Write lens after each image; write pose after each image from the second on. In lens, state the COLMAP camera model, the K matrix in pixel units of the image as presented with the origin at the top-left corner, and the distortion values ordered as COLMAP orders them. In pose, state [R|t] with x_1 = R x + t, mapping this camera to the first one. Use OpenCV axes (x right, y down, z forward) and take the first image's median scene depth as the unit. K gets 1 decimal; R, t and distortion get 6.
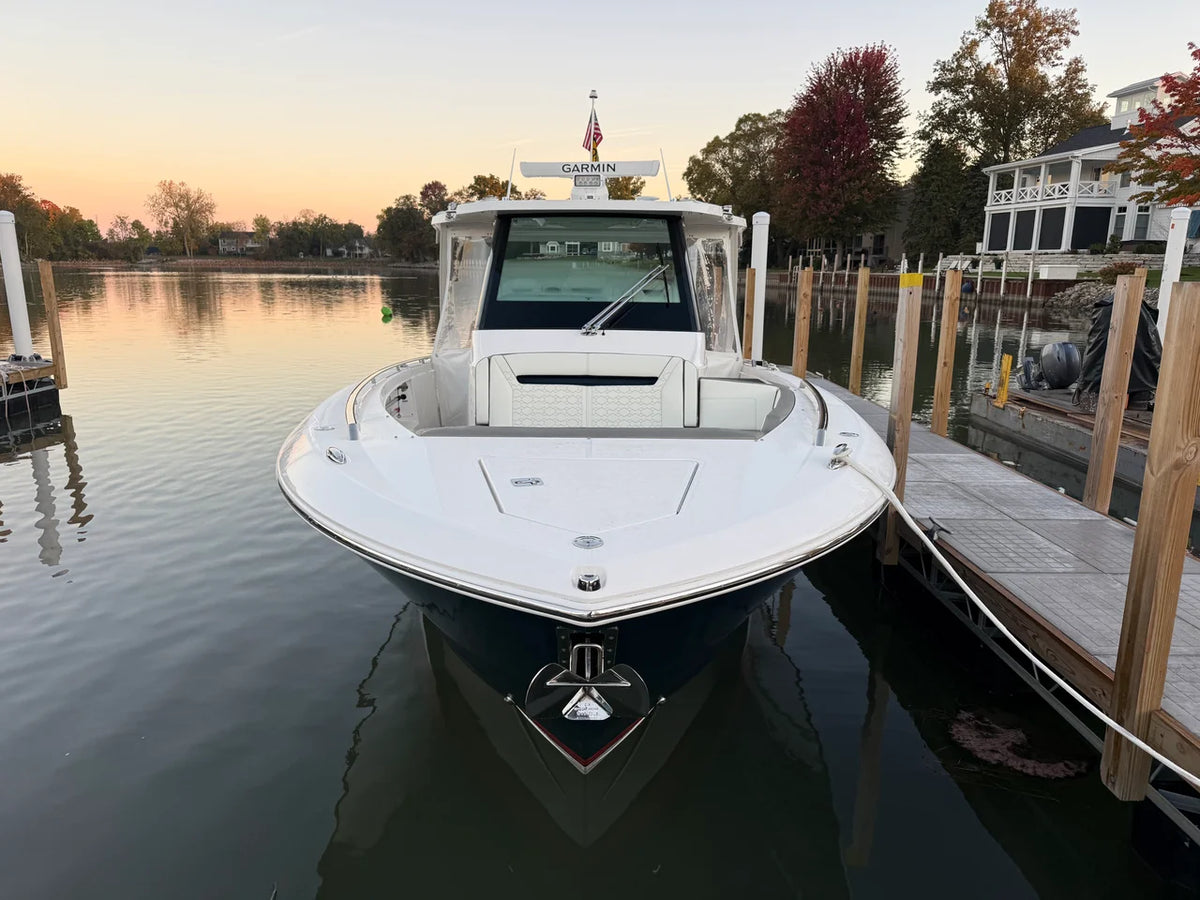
lens RADIAL K [[848.9, 0, 599.3], [0, 848.9, 444.8], [0, 0, 1]] dist [0.058057, -0.055909]
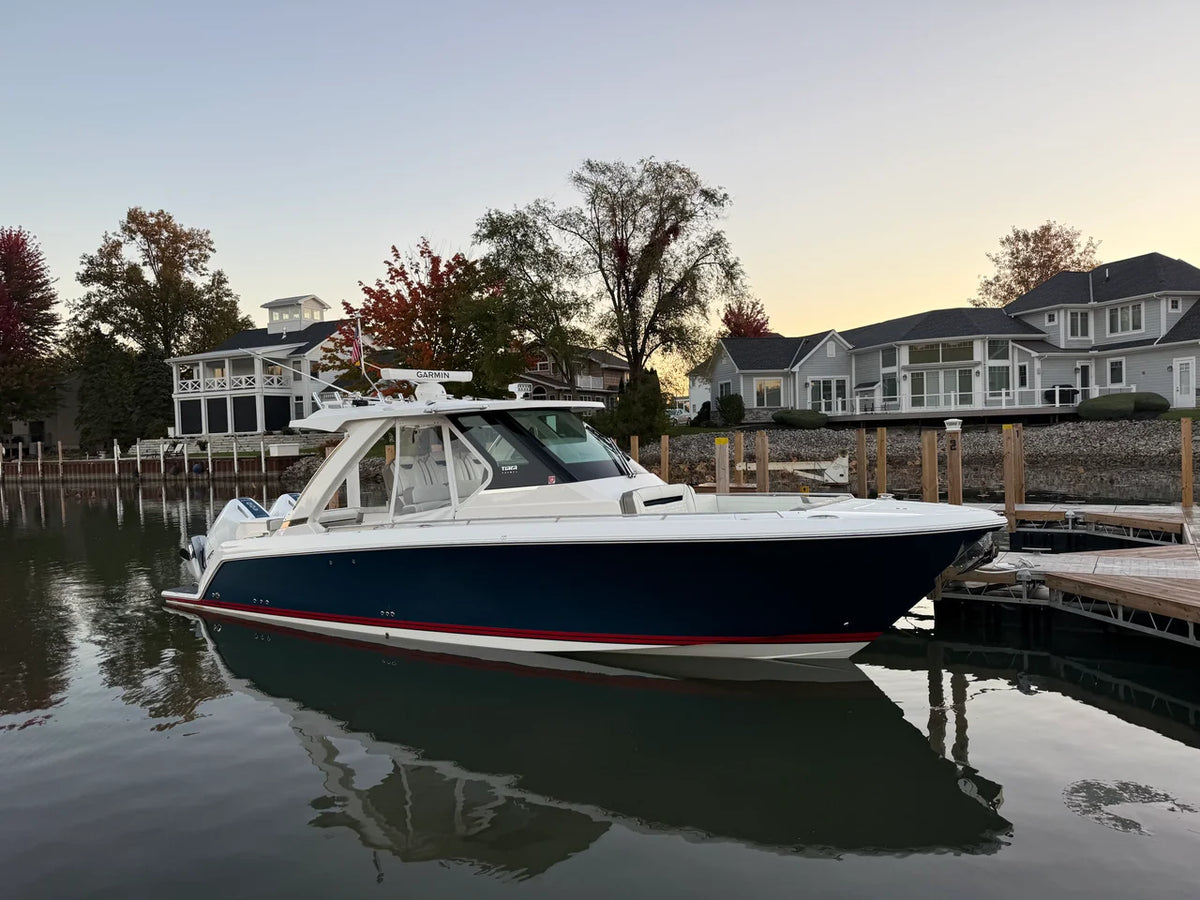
lens RADIAL K [[848.9, 0, 586.0], [0, 848.9, 457.9], [0, 0, 1]] dist [0.058057, -0.055909]
pose [[0.571573, -0.053388, 0.818813, -0.126530], [0.210618, 0.973994, -0.083516, -0.004126], [-0.793060, 0.220192, 0.567953, 0.009019]]
